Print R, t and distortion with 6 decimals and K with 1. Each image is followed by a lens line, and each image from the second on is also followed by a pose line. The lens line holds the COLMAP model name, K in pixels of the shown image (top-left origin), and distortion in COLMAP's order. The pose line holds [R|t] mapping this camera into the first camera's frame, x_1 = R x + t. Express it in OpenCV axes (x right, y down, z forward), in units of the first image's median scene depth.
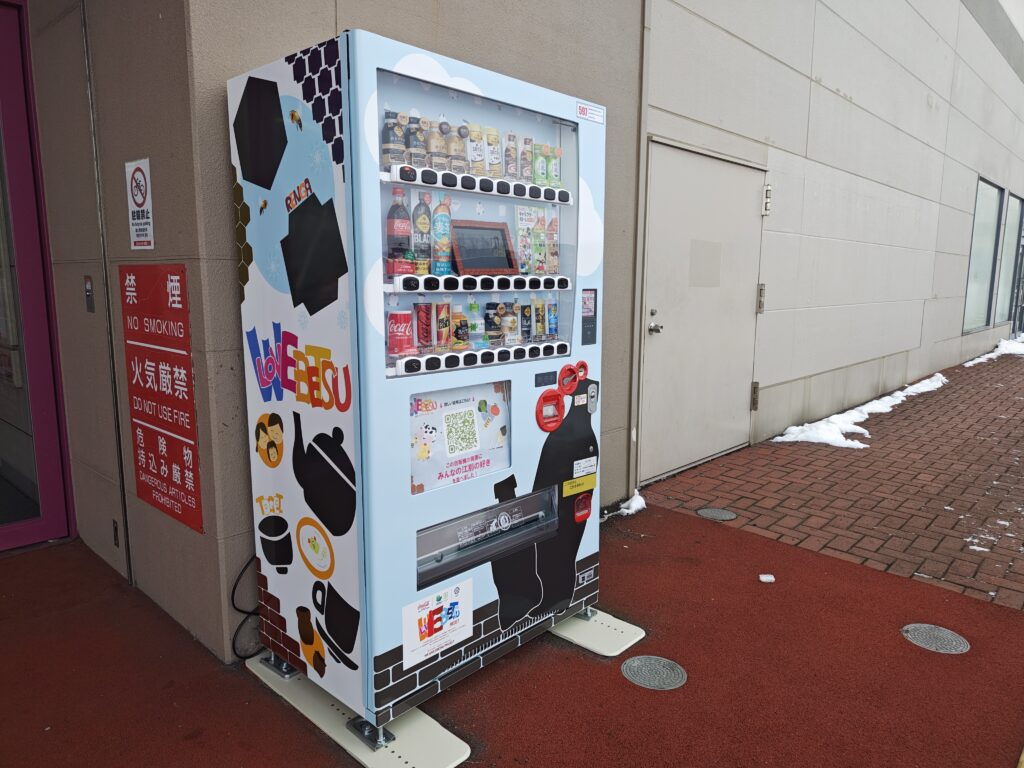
lens RADIAL K [[690.0, 0, 510.9], [0, 690.0, 382.8], [0, 0, 1]] dist [0.020535, -0.025555]
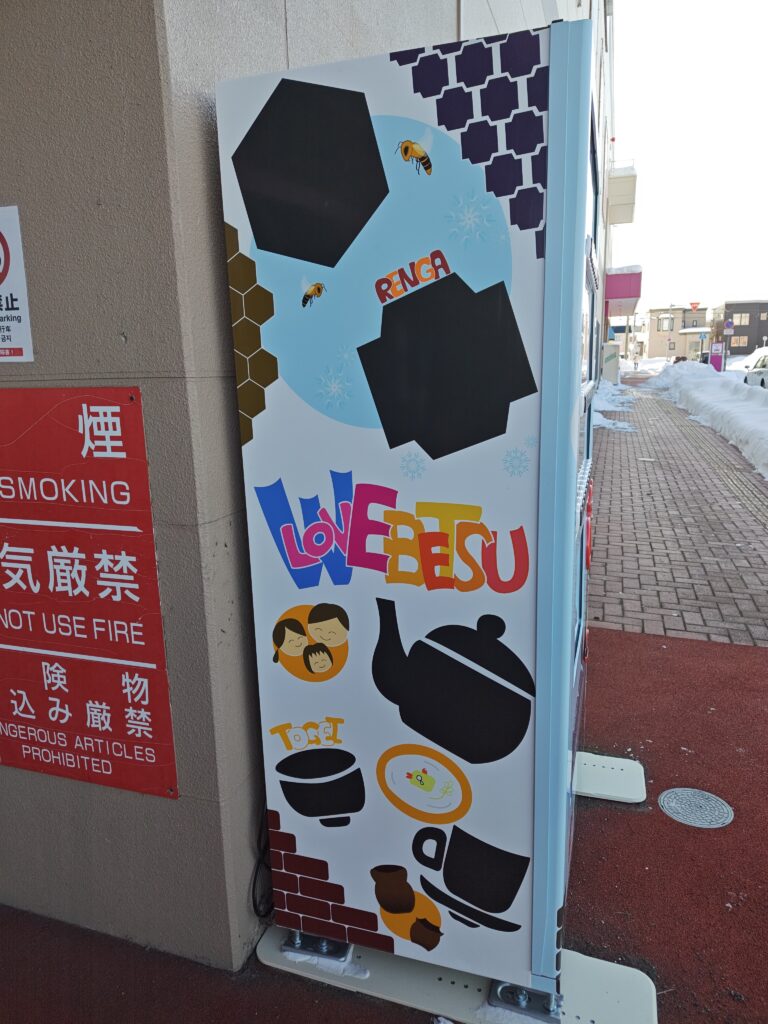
lens RADIAL K [[690.0, 0, 382.2], [0, 690.0, 511.8], [0, 0, 1]] dist [0.020535, -0.025555]
pose [[0.908770, -0.112614, 0.401816, -0.569609], [0.091188, 0.993218, 0.072126, -0.091840], [-0.407213, -0.028905, 0.912876, 0.375102]]
